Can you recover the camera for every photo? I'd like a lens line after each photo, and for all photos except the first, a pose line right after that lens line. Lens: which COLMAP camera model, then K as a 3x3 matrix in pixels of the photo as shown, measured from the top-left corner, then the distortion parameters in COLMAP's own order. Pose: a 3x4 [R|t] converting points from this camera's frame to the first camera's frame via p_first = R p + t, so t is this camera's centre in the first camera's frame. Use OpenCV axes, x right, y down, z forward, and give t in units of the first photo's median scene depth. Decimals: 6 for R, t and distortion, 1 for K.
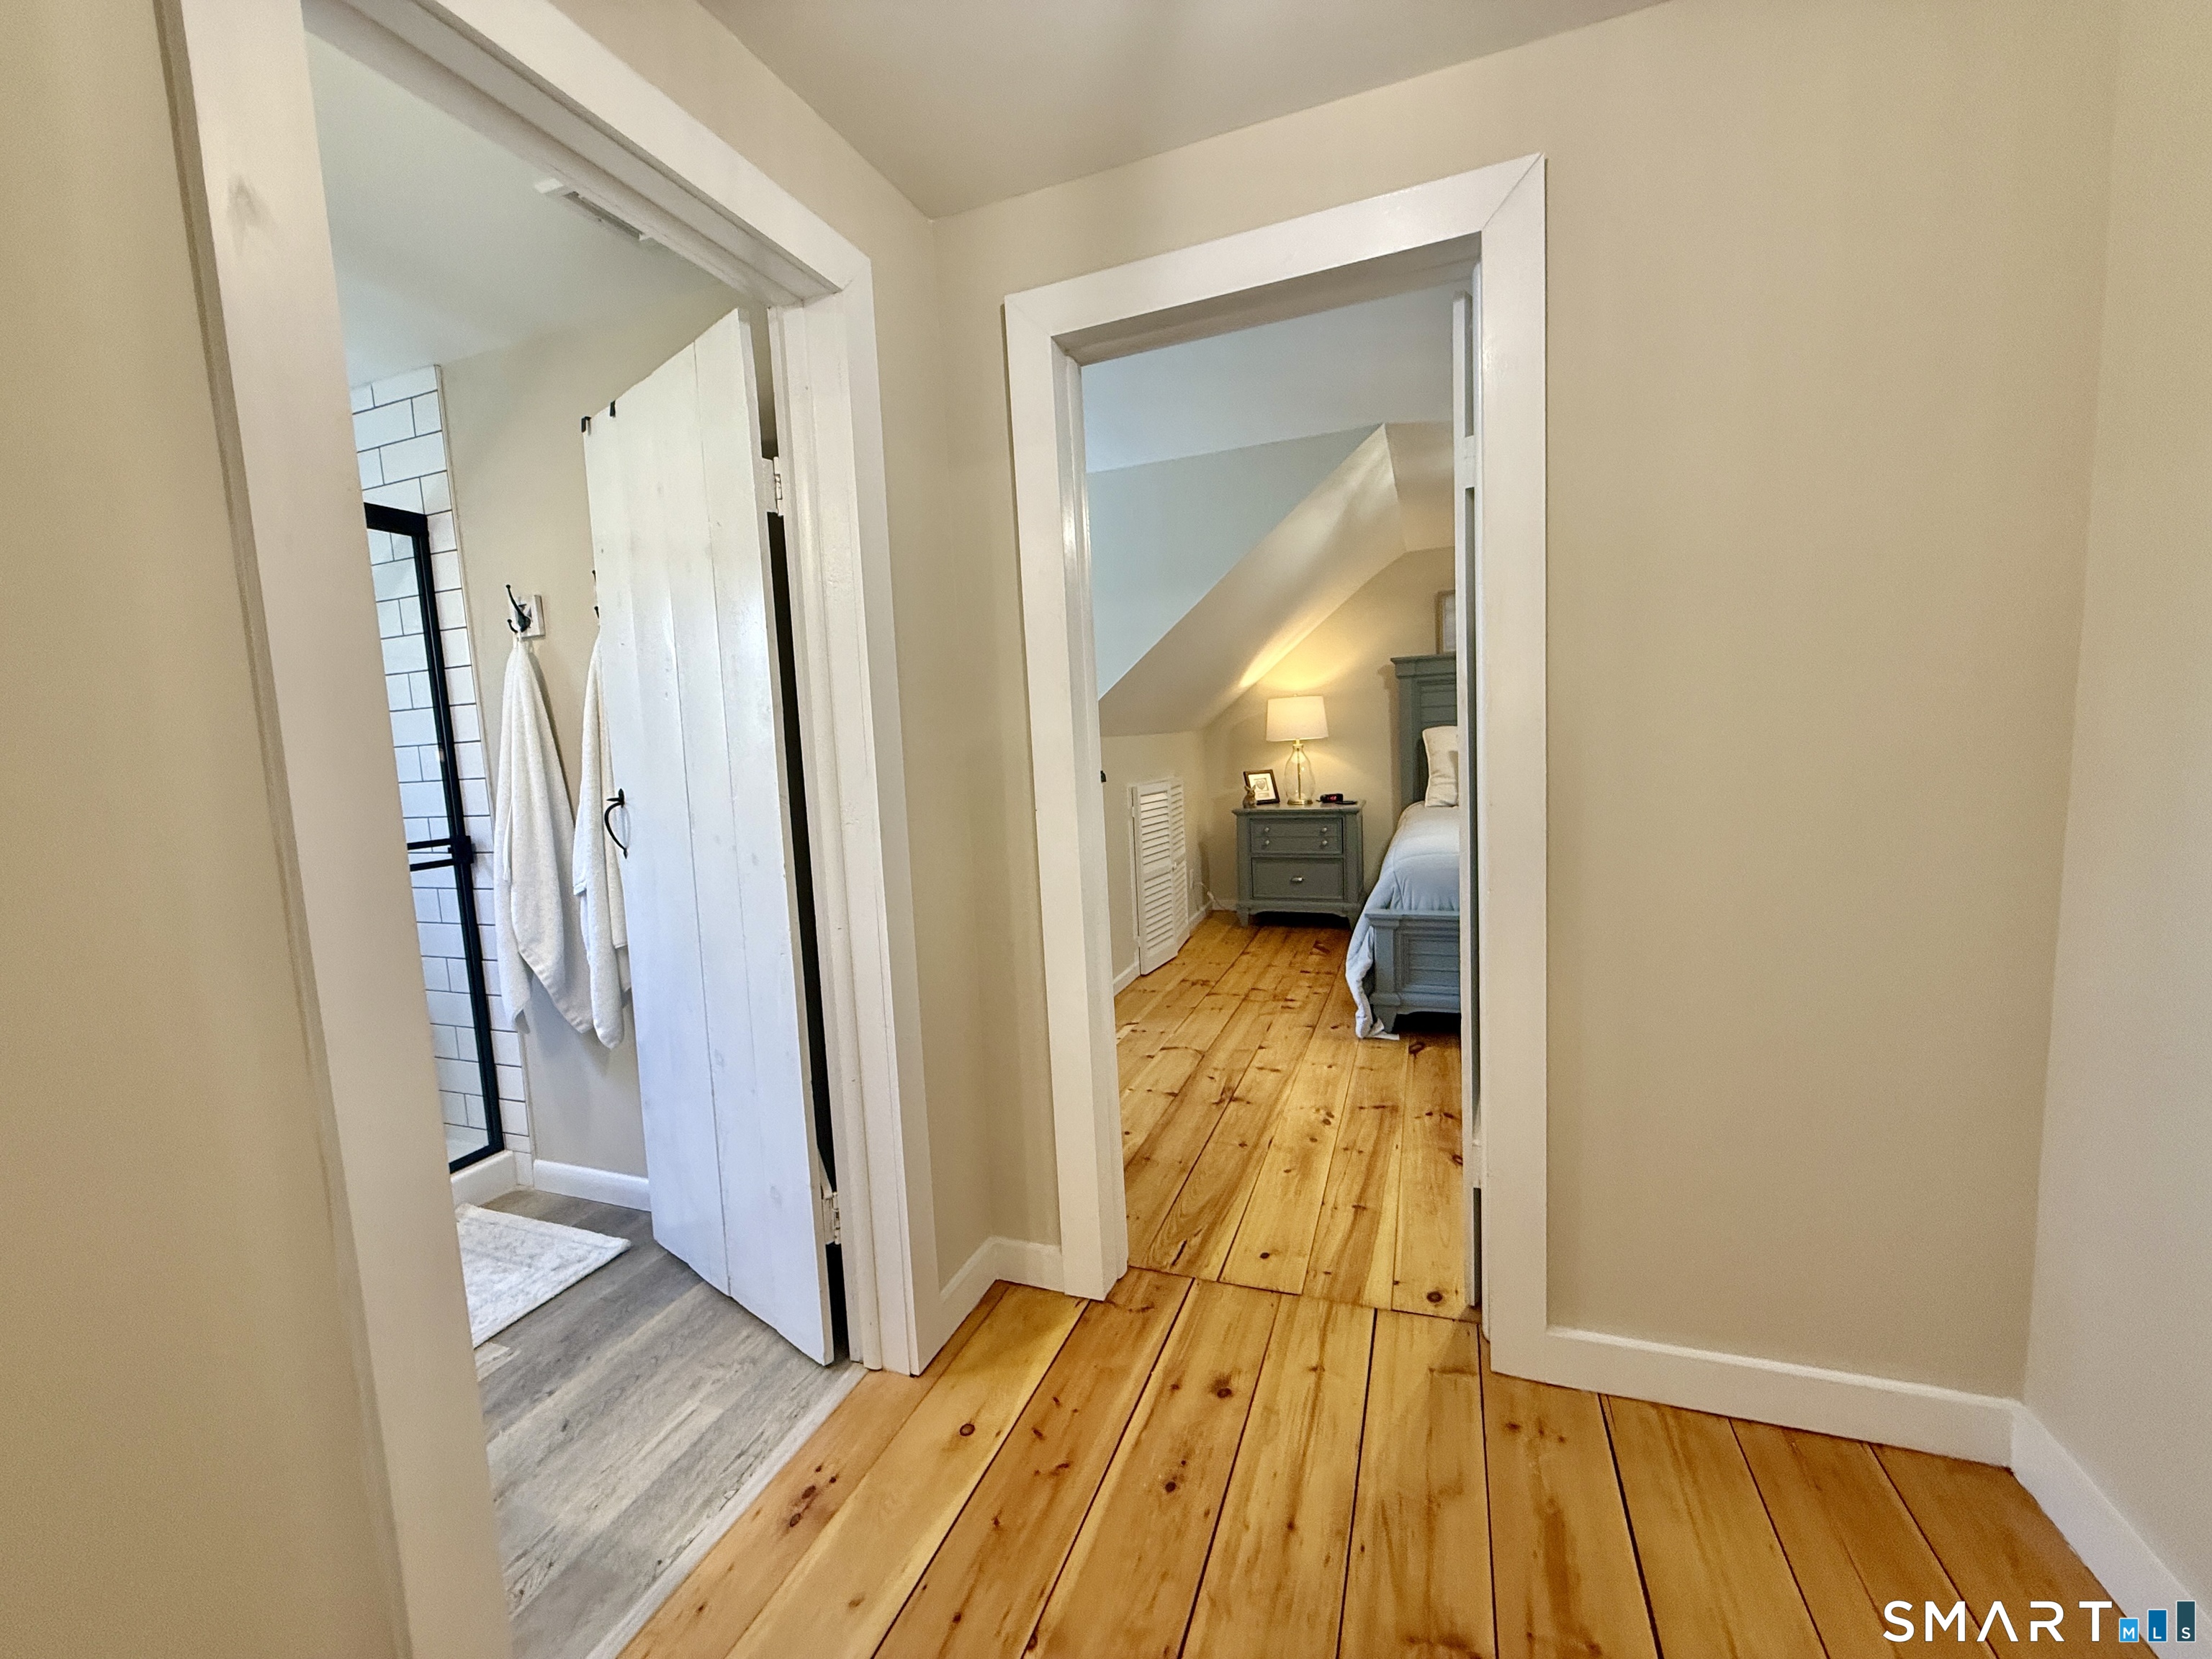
lens RADIAL K [[878.7, 0, 1106.5], [0, 878.7, 825.6], [0, 0, 1]] dist [0.000168, -0.000475]
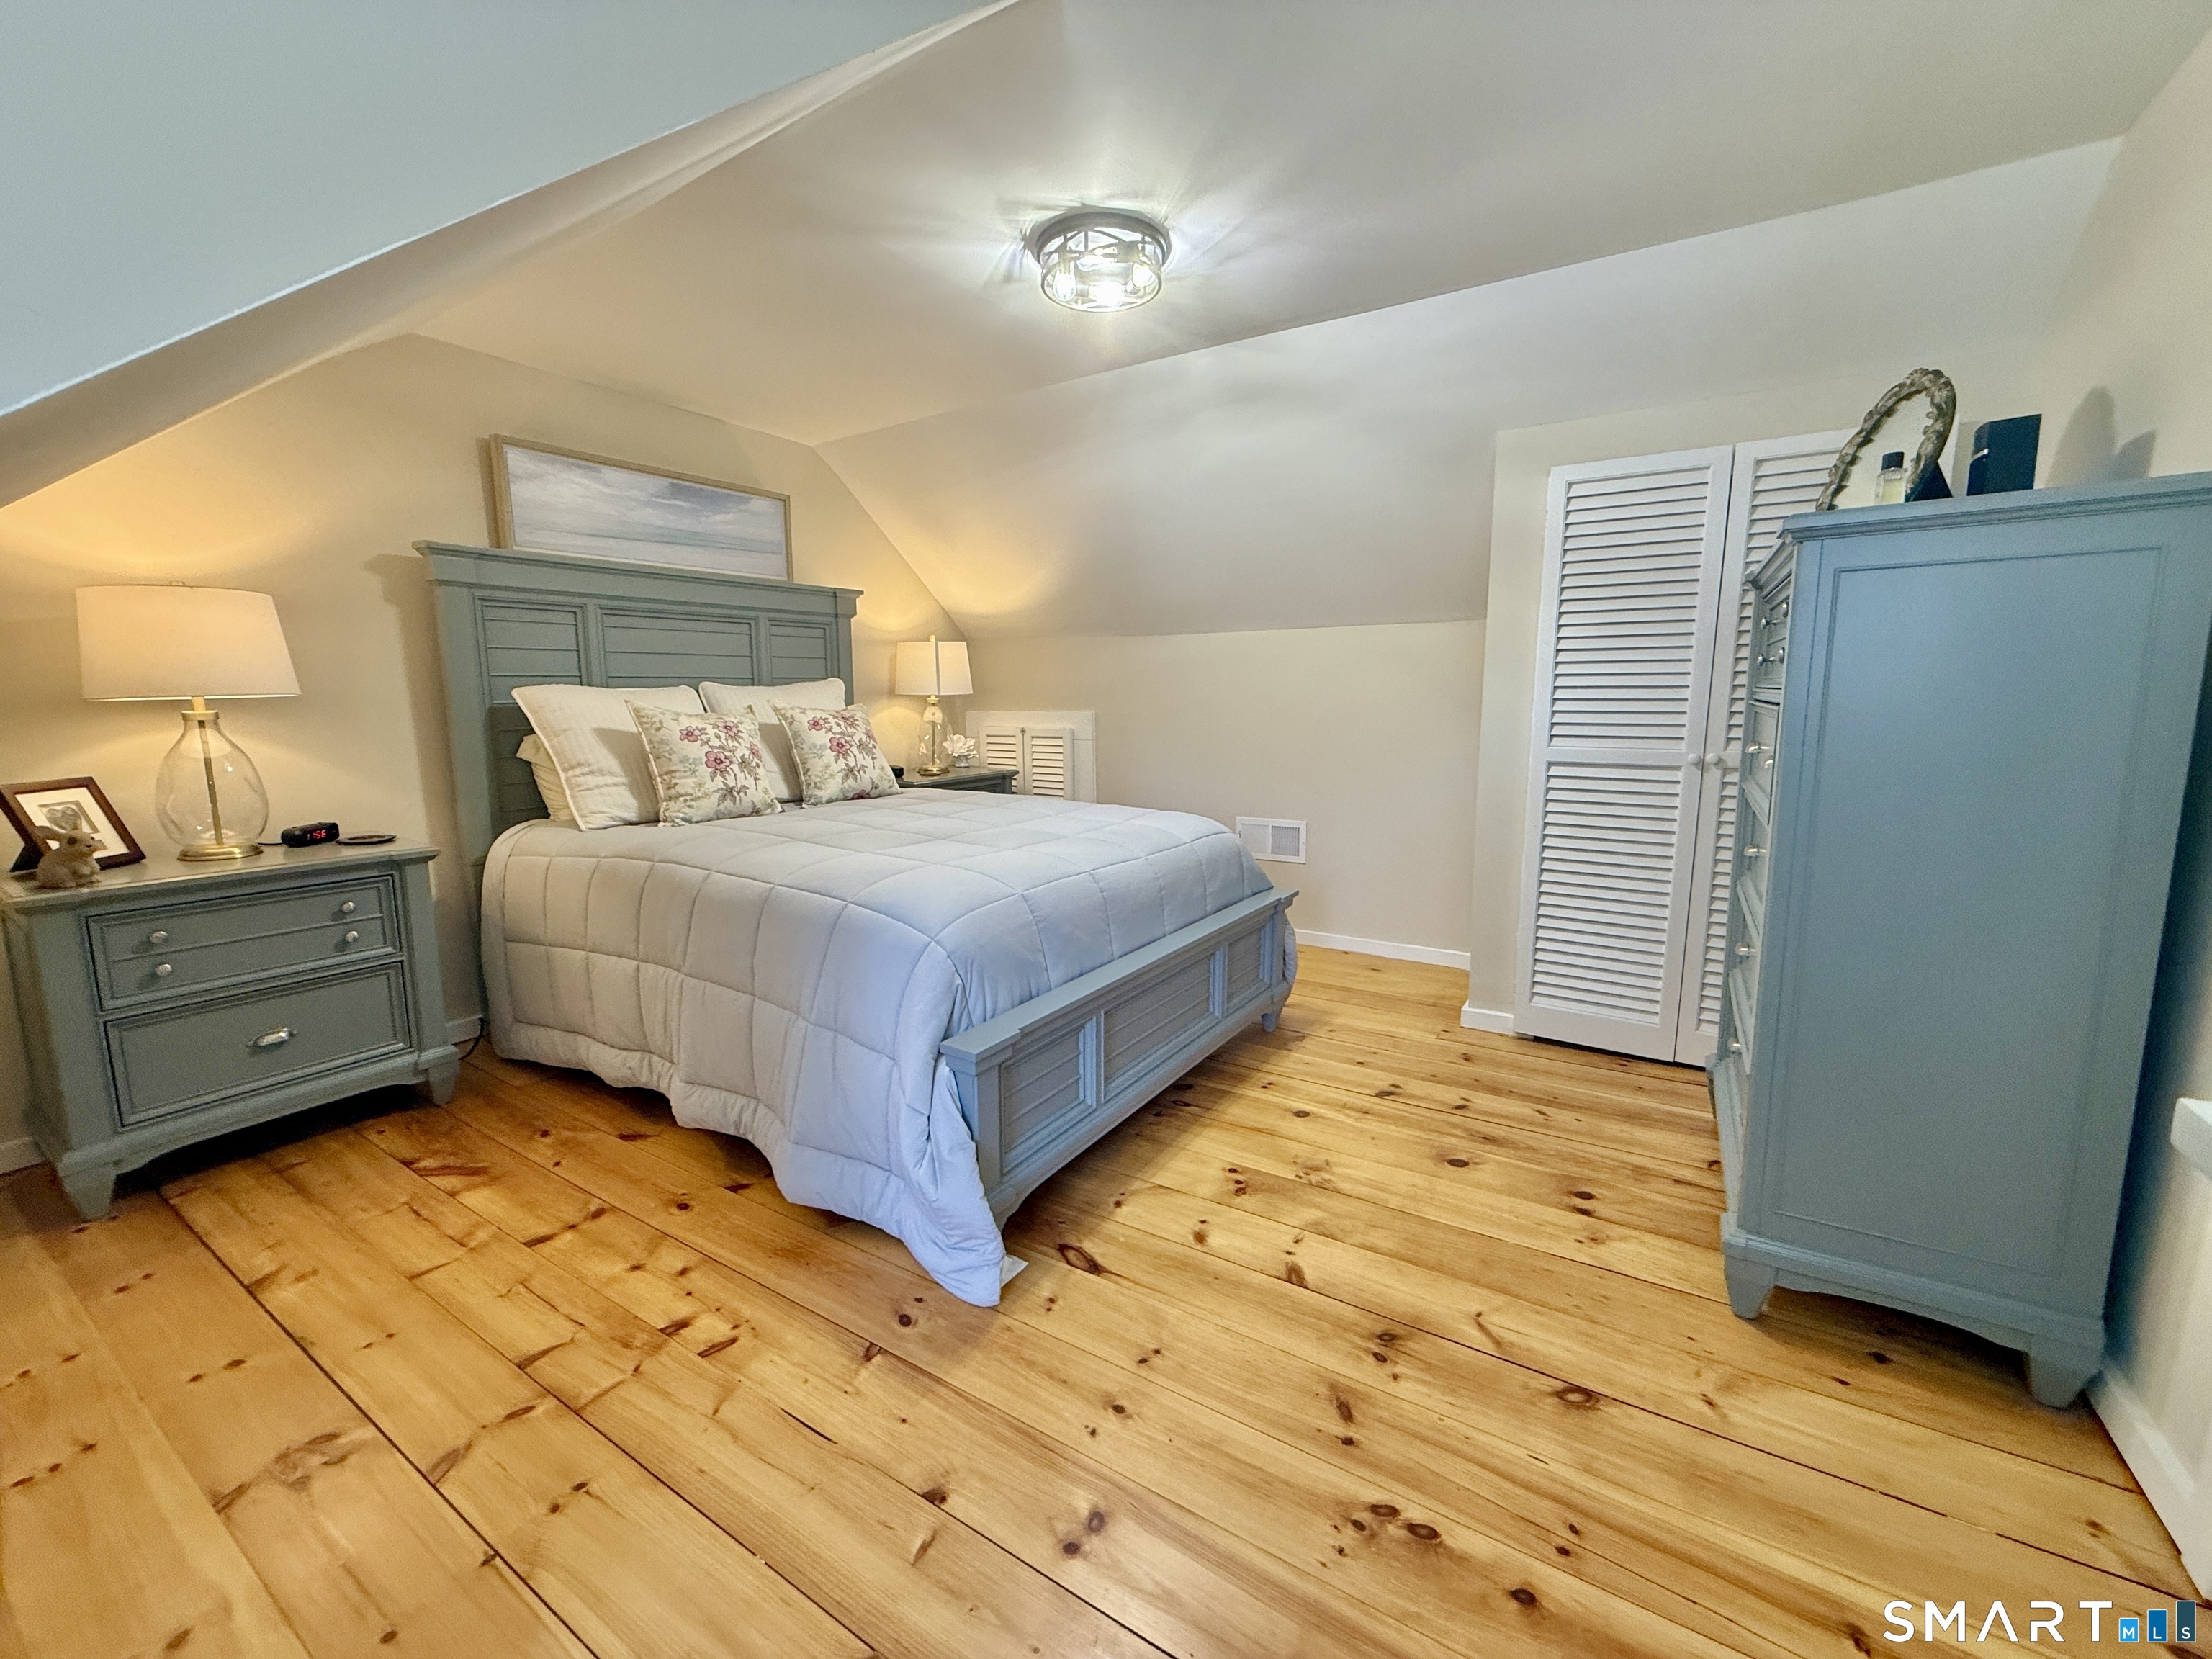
lens RADIAL K [[878.7, 0, 1109.4], [0, 878.7, 825.8], [0, 0, 1]] dist [0.000168, -0.000475]
pose [[0.204487, -0.103031, 0.973432, -0.095685], [0.088315, 0.992331, 0.086479, -0.039498], [-0.974877, 0.068285, 0.212019, 0.531317]]
